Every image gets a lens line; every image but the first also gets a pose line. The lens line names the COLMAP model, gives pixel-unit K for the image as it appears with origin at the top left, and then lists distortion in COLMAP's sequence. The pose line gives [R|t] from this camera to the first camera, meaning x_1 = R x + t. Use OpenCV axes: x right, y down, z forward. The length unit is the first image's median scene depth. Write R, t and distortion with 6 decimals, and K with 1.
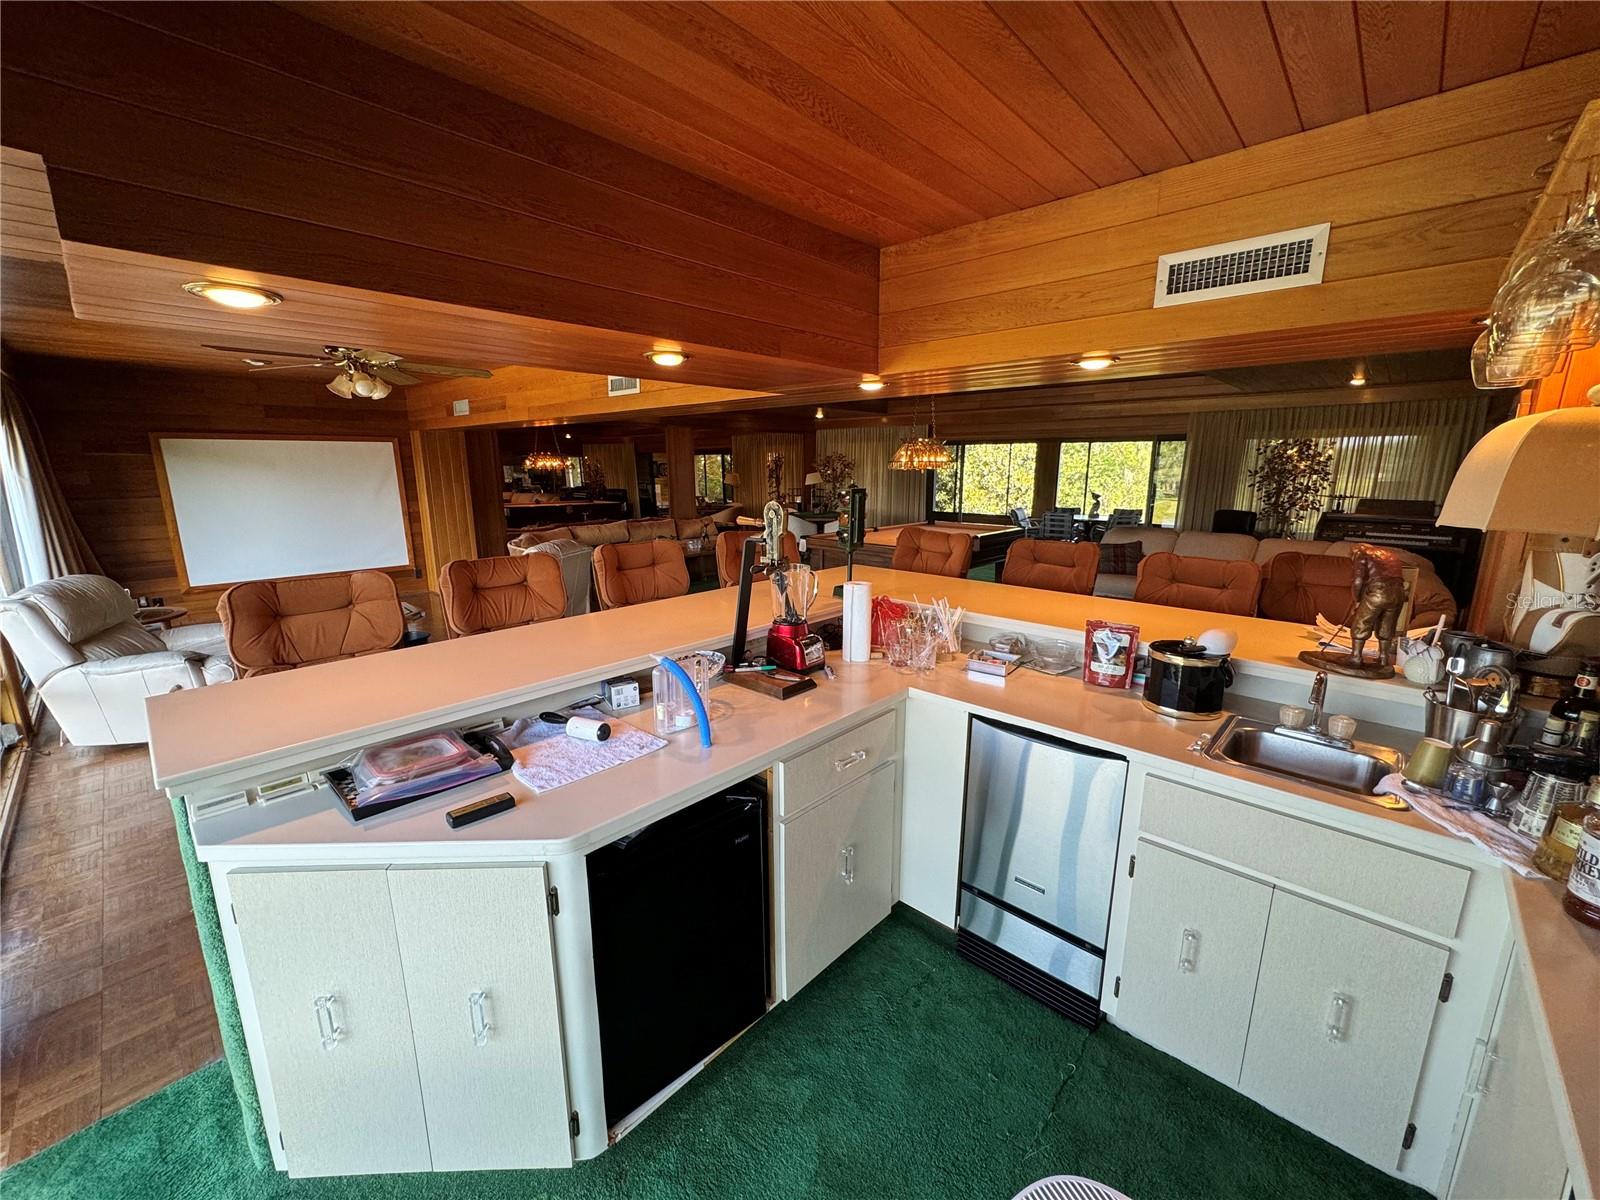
lens RADIAL K [[637.5, 0, 797.2], [0, 637.5, 597.3], [0, 0, 1]] dist [0.002476, -0.001451]
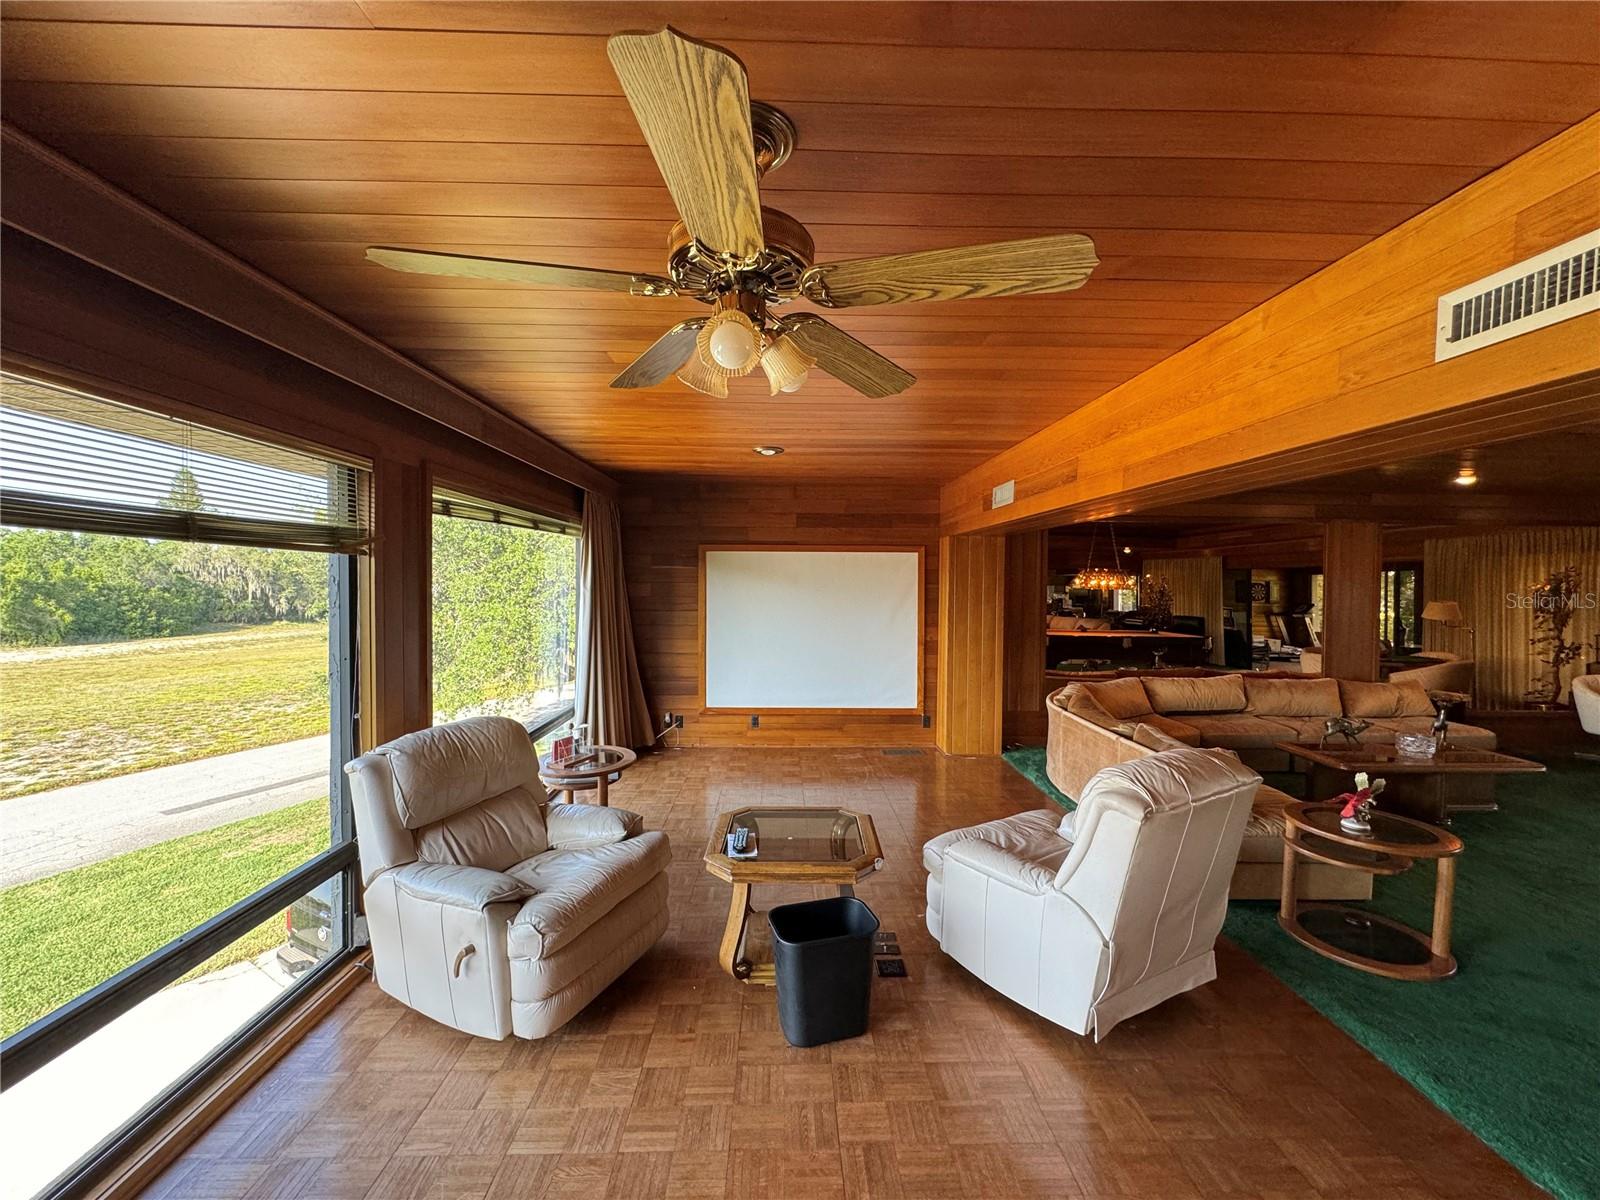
lens RADIAL K [[637.5, 0, 795.7], [0, 637.5, 598.7], [0, 0, 1]] dist [0.002476, -0.001451]
pose [[0.702766, 0.026715, -0.710920, -0.174665], [-0.156543, 0.980609, -0.117899, -0.068652], [0.693985, 0.194144, 0.693321, 0.352264]]
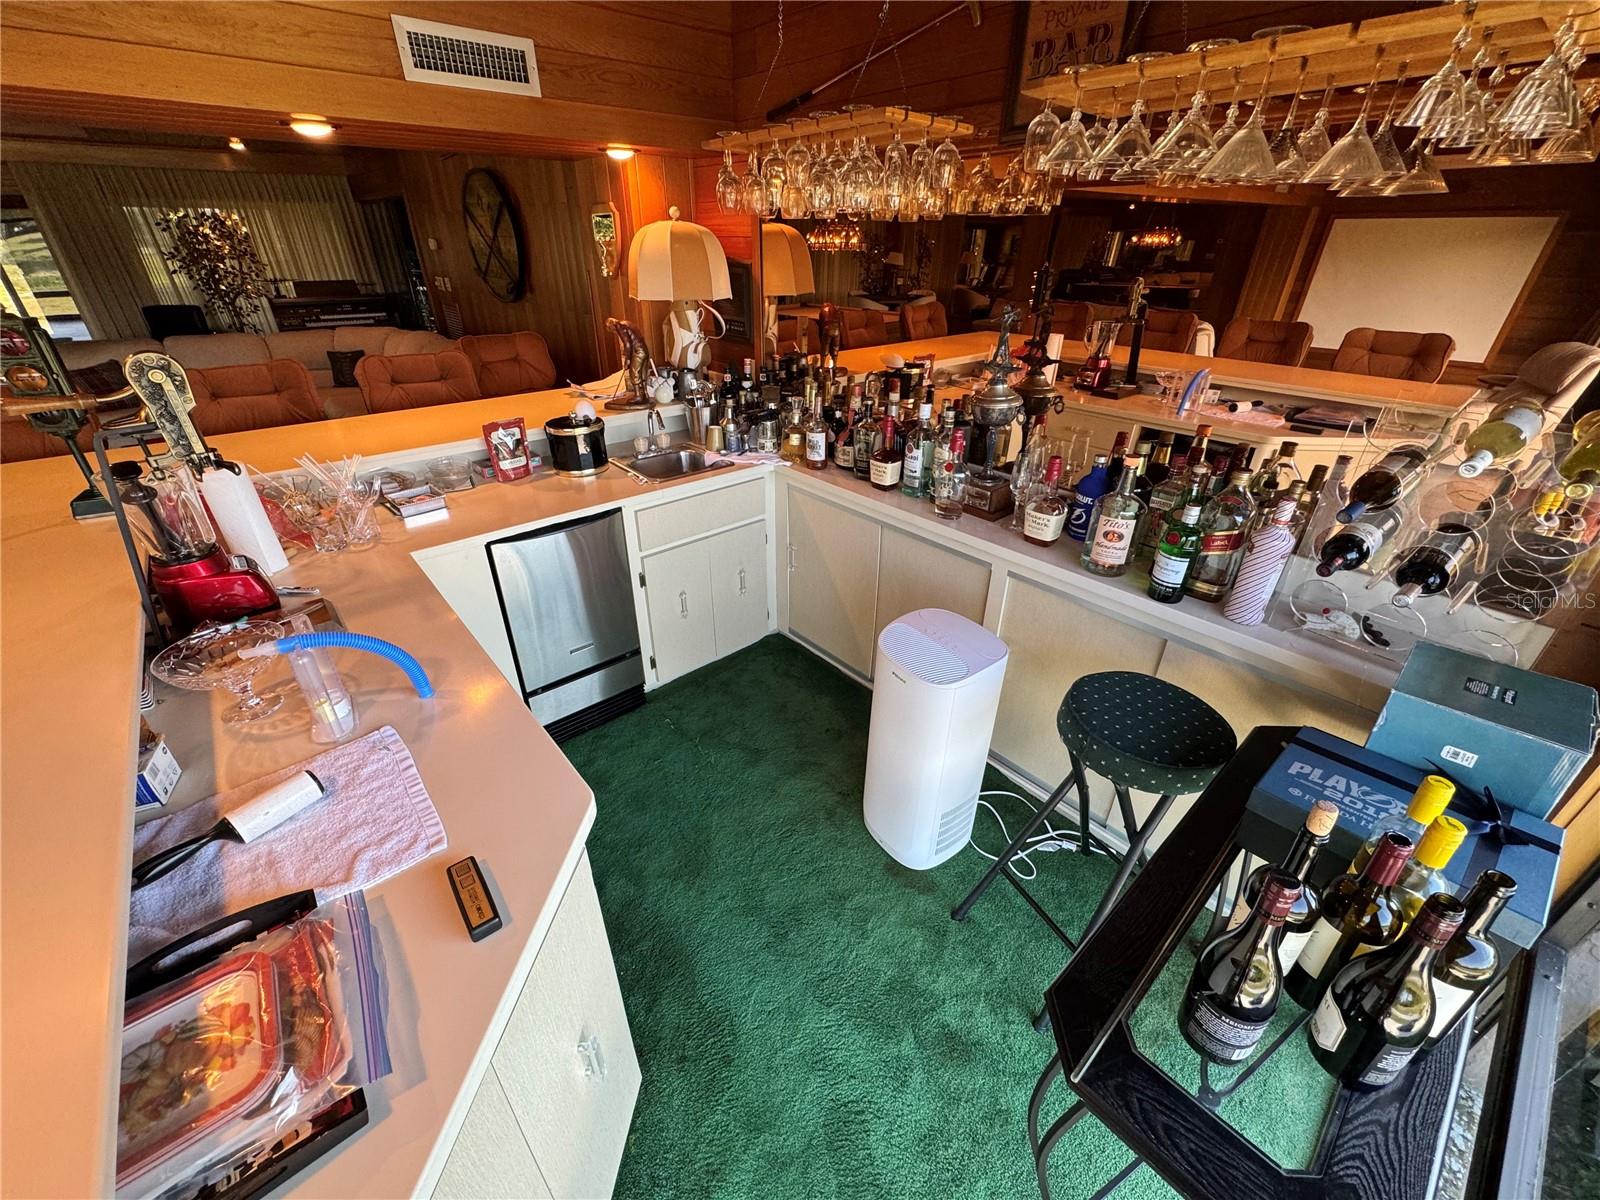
lens RADIAL K [[637.5, 0, 802.2], [0, 637.5, 595.3], [0, 0, 1]] dist [0.002476, -0.001451]
pose [[0.104686, -0.485439, 0.867980, -0.147204], [0.200138, 0.865203, 0.459748, -0.027125], [-0.974159, 0.125587, 0.187729, 0.086505]]
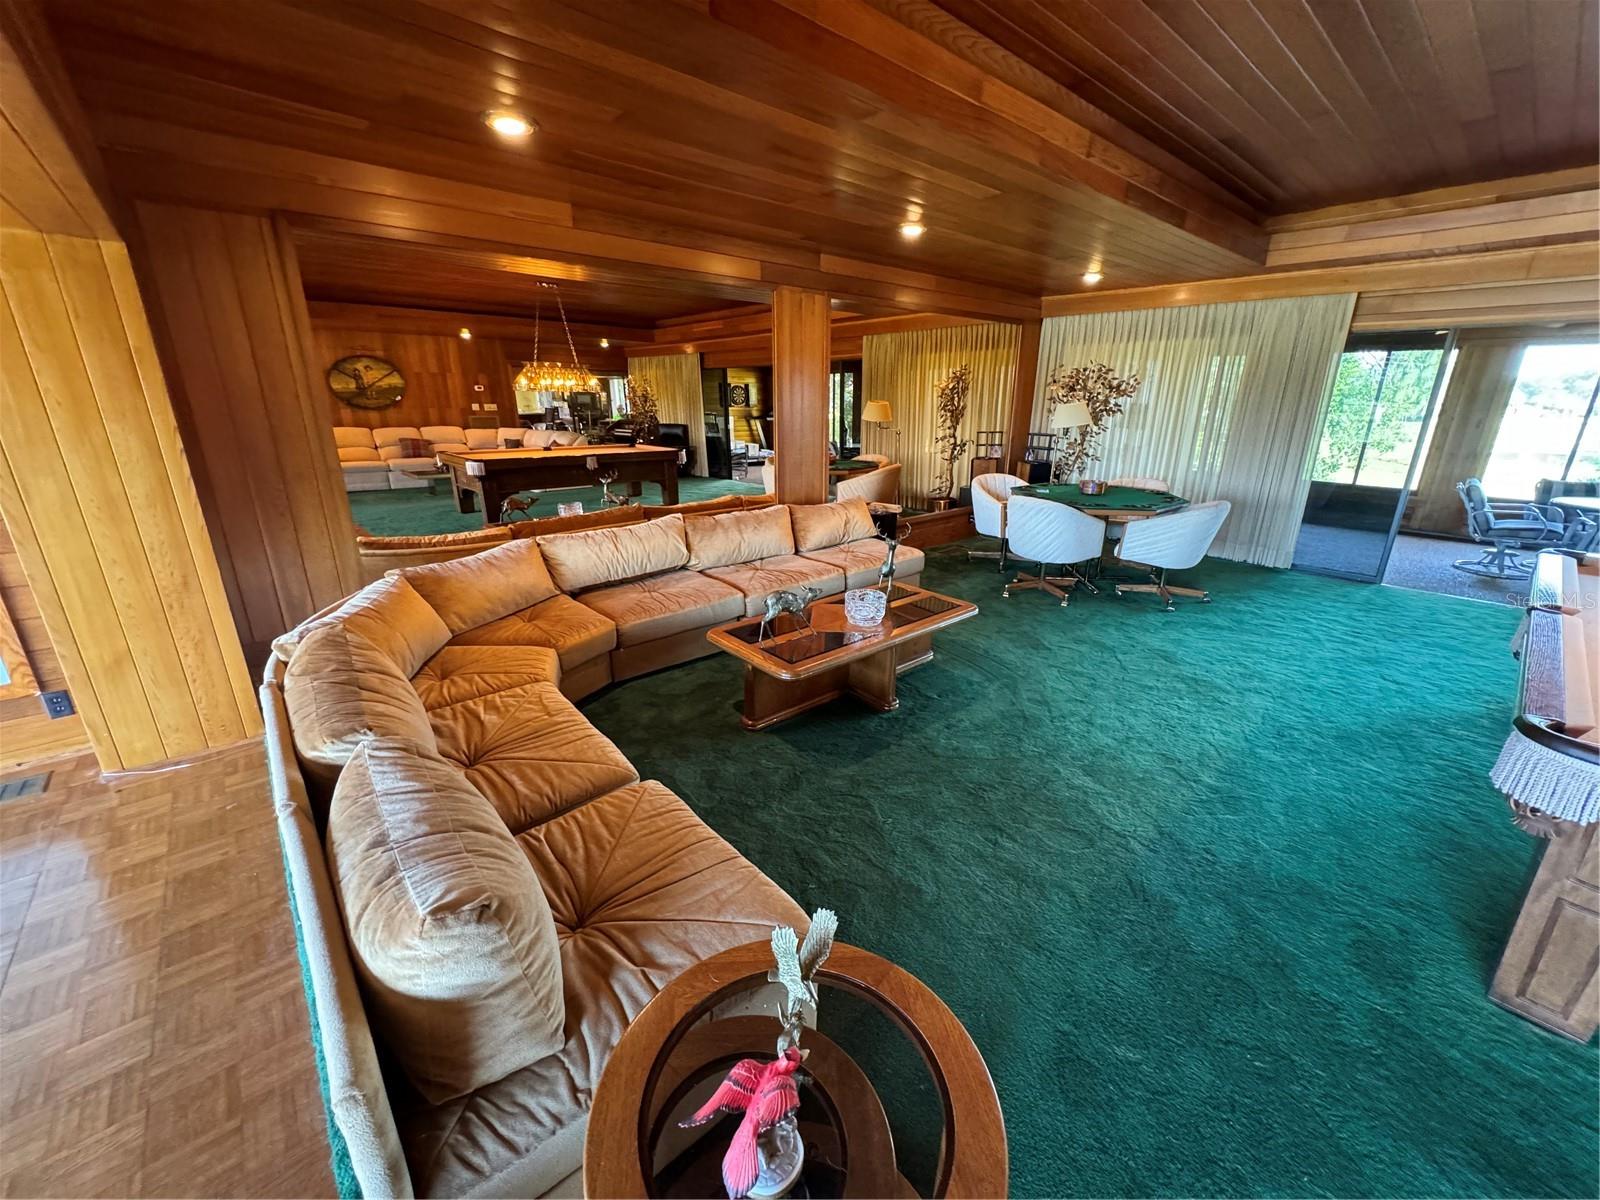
lens RADIAL K [[637.5, 0, 806.4], [0, 637.5, 598.0], [0, 0, 1]] dist [0.002476, -0.001451]
pose [[0.996259, 0.034684, -0.079148, -0.192520], [-0.026258, 0.994114, 0.105111, -0.142690], [0.082328, -0.102640, 0.991306, 0.747764]]
